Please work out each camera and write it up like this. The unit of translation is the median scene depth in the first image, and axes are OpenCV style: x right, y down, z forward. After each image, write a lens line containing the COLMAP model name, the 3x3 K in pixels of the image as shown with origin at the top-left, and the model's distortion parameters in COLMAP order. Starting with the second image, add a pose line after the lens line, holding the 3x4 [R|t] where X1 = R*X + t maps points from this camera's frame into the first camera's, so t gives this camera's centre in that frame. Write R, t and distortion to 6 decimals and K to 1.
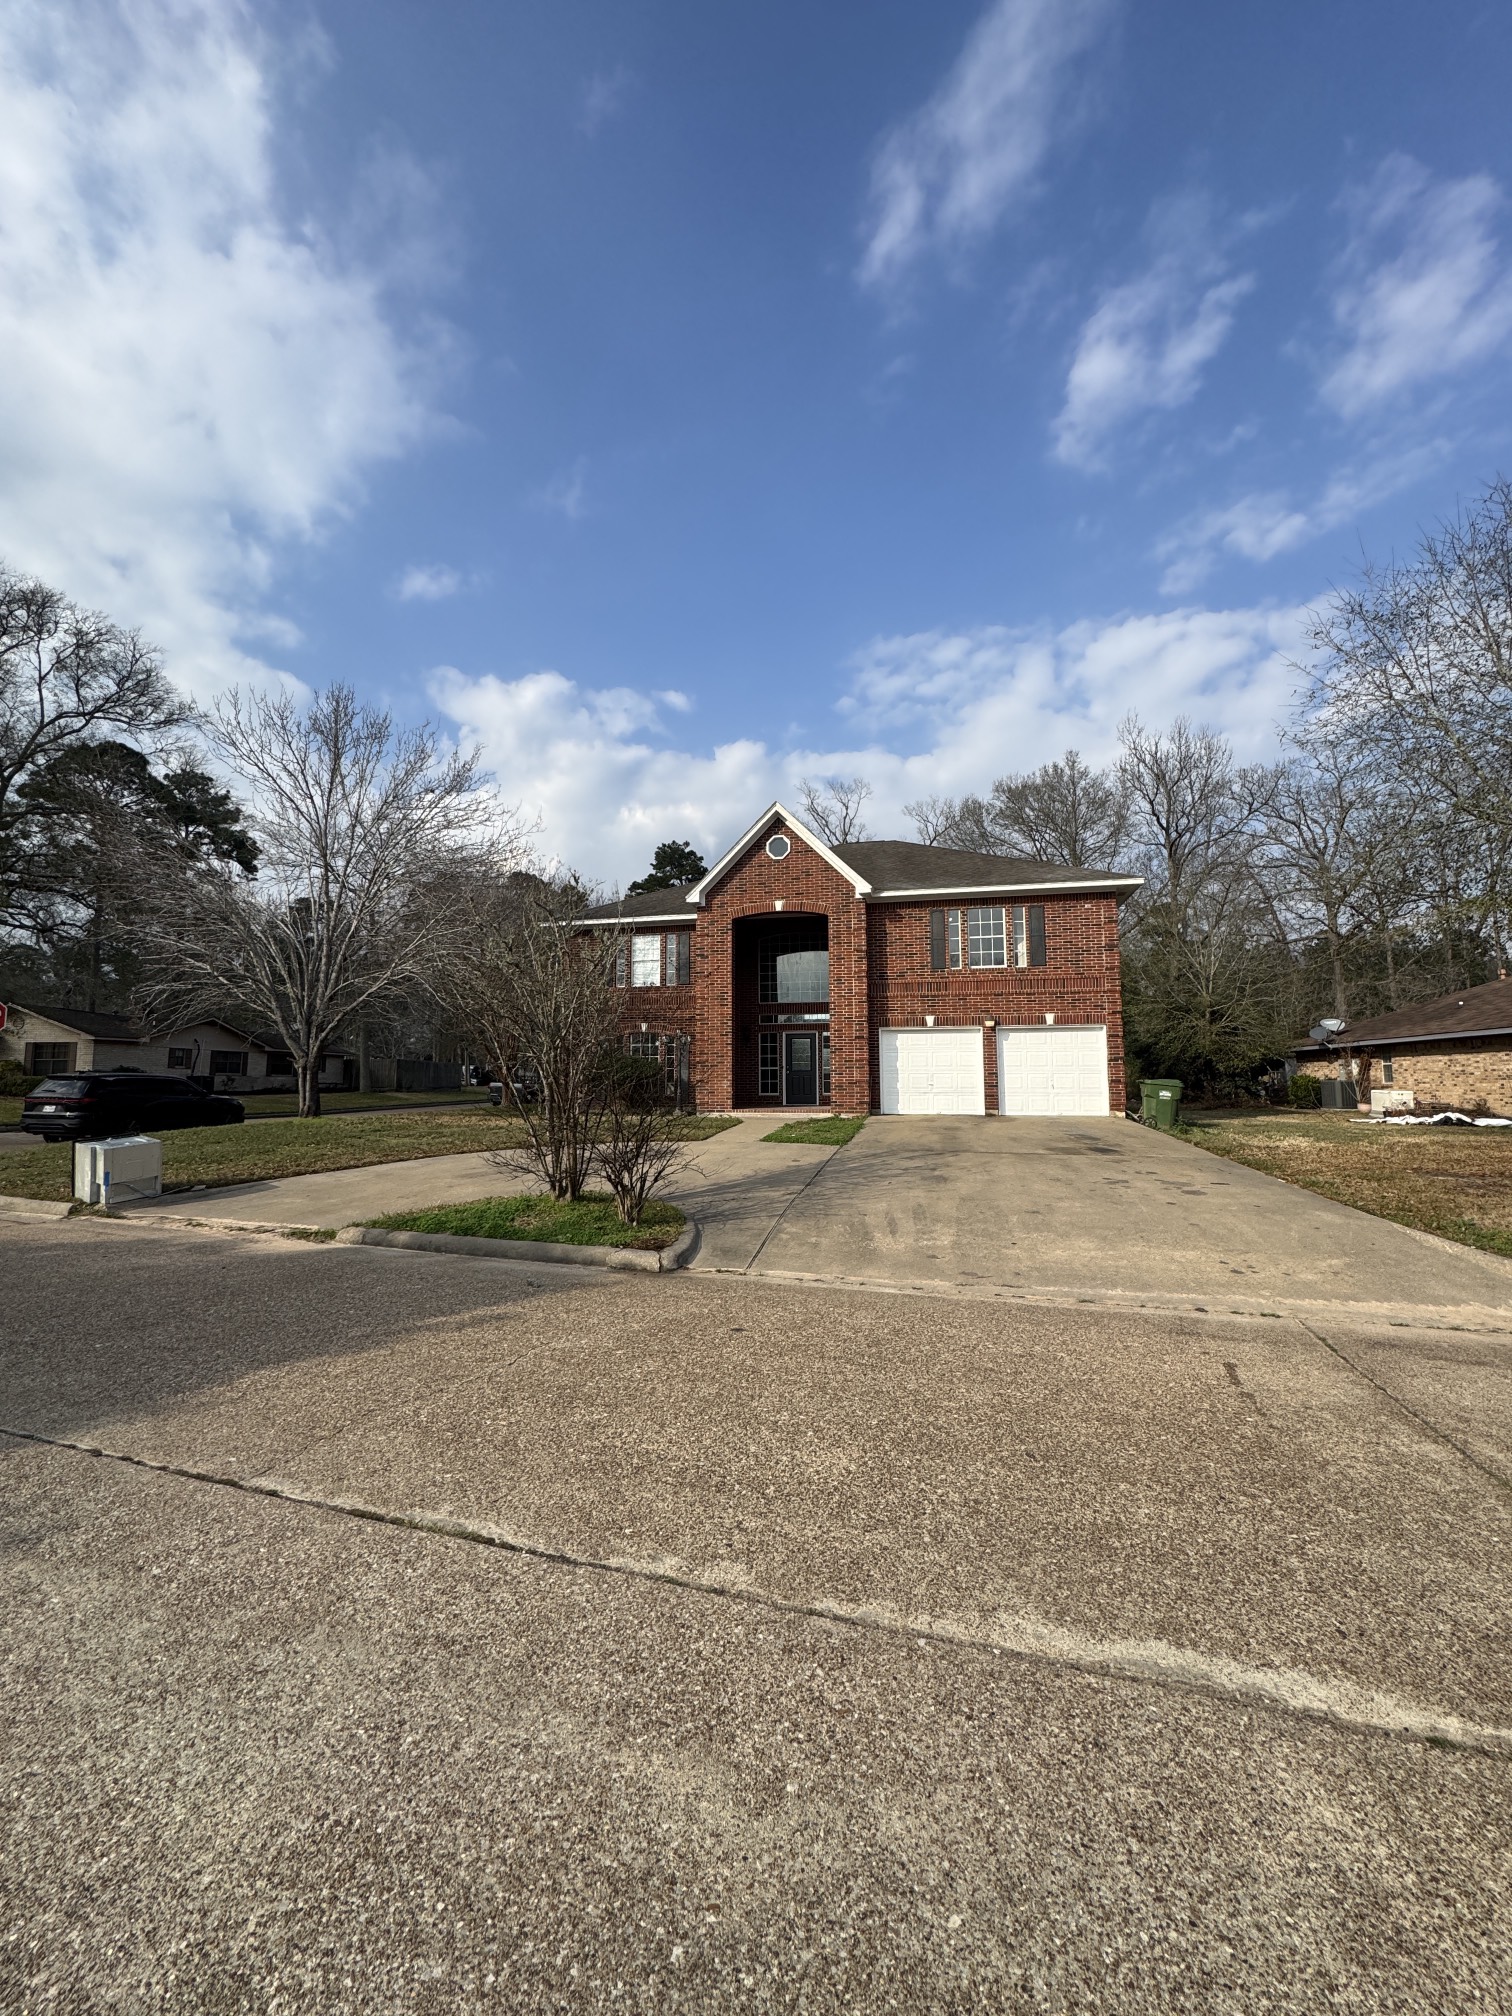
lens RADIAL K [[803.4, 0, 751.9], [0, 803.4, 1007.5], [0, 0, 1]] dist [-0.001983, 0.000311]
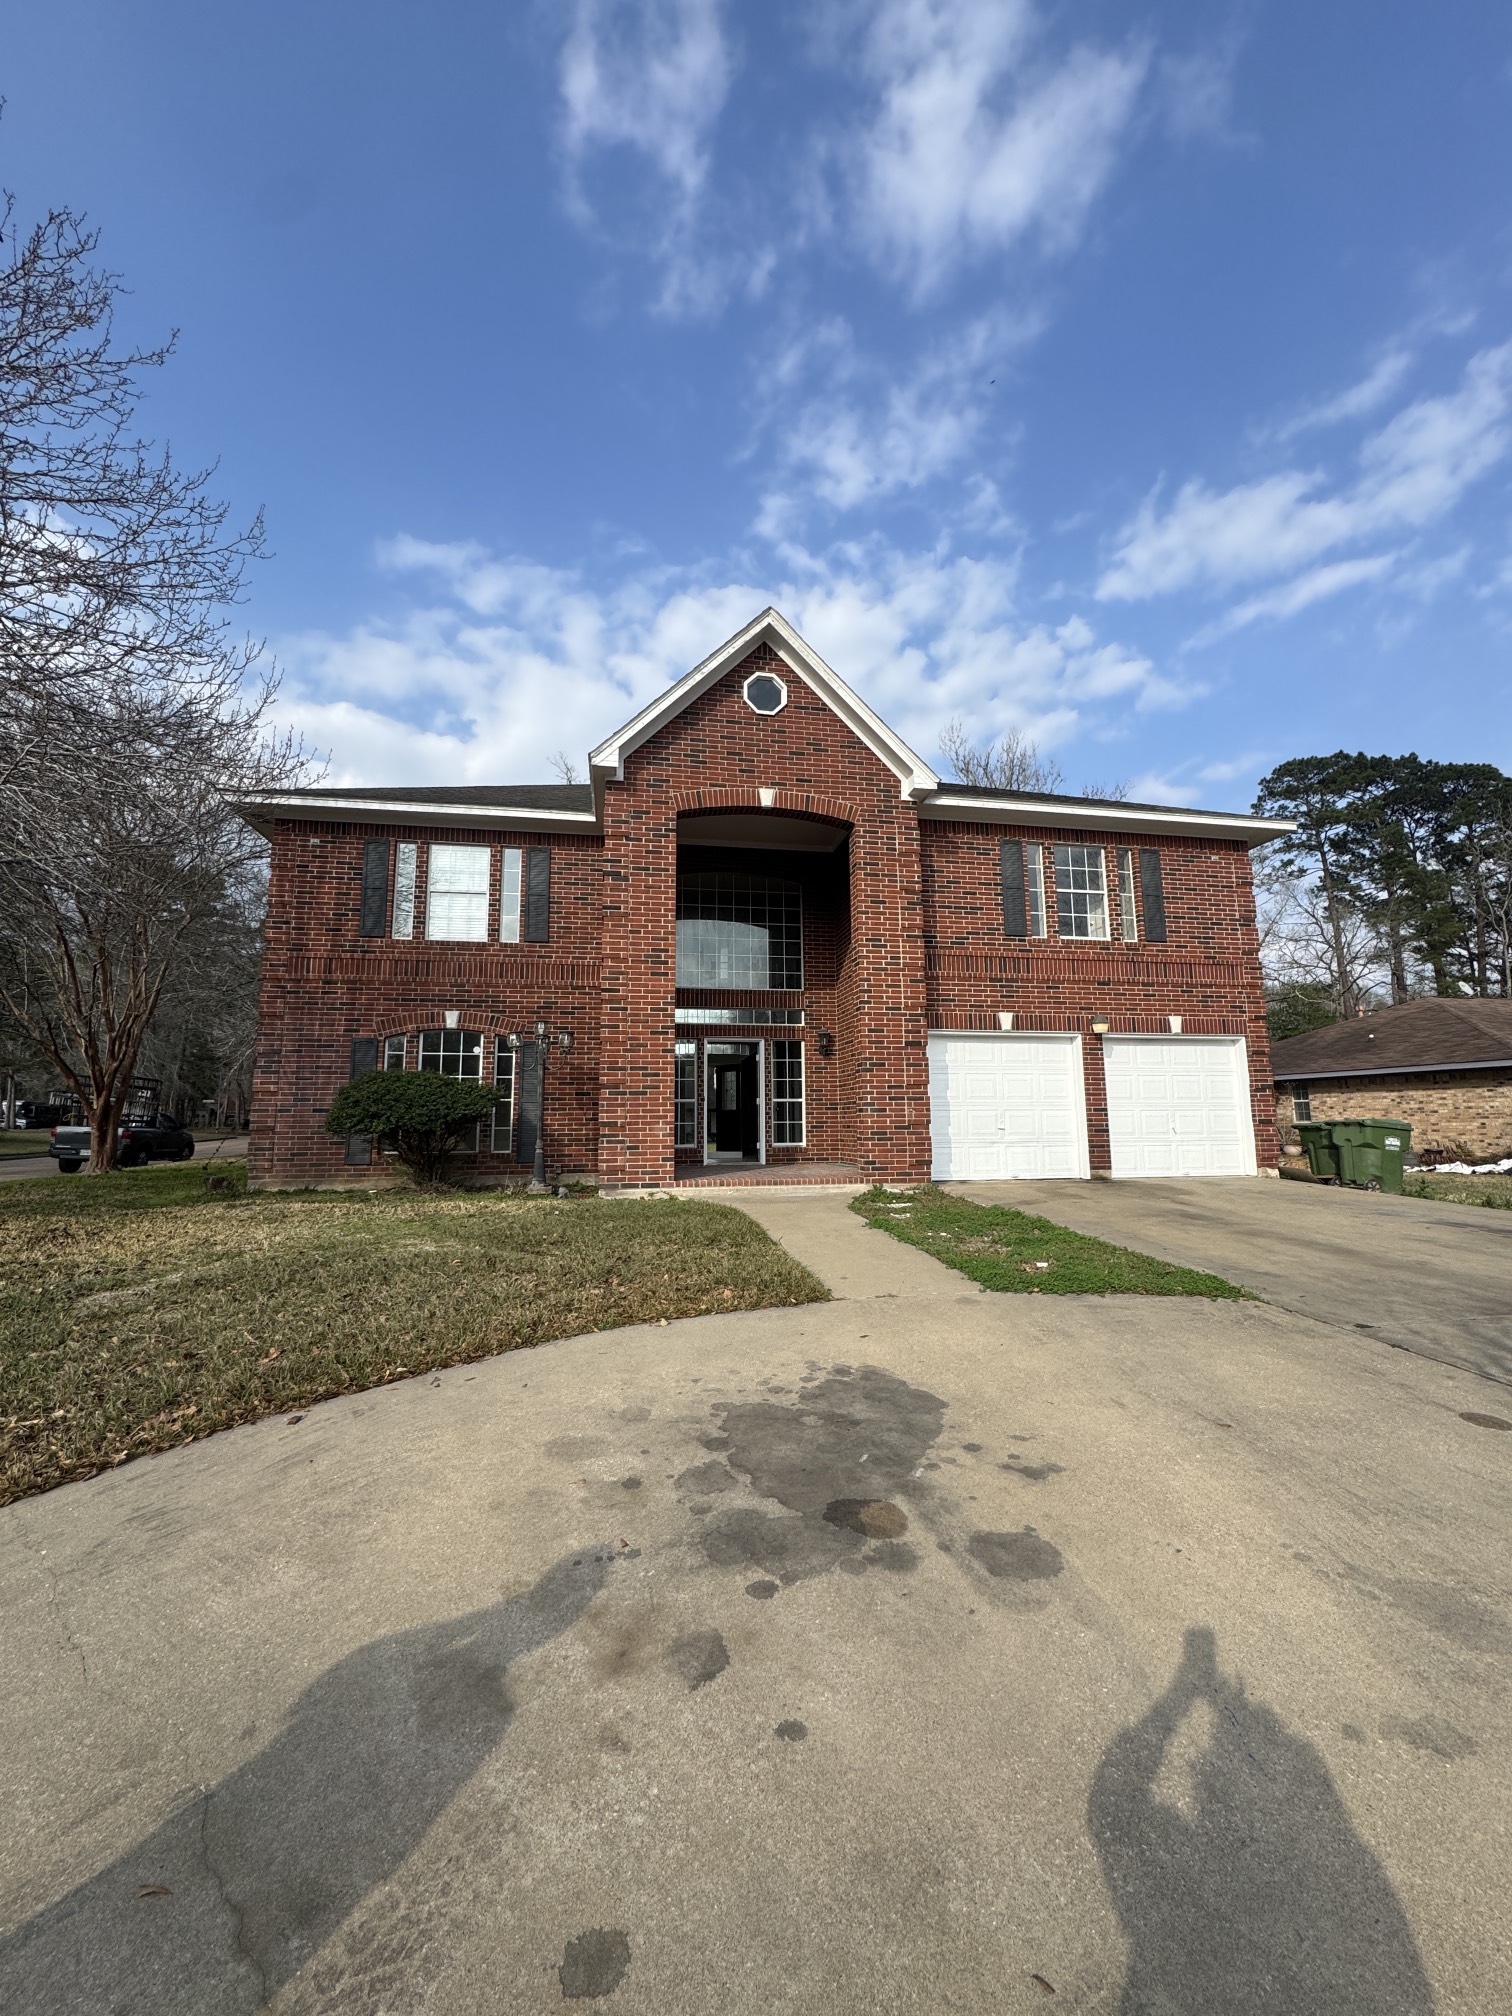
lens RADIAL K [[803.4, 0, 752.6], [0, 803.4, 1008.0], [0, 0, 1]] dist [-0.001983, 0.000311]
pose [[0.919940, 0.051902, 0.388609, -0.181479], [-0.033621, 0.997991, -0.053701, 0.044959], [-0.390615, 0.036337, 0.919837, 0.522054]]
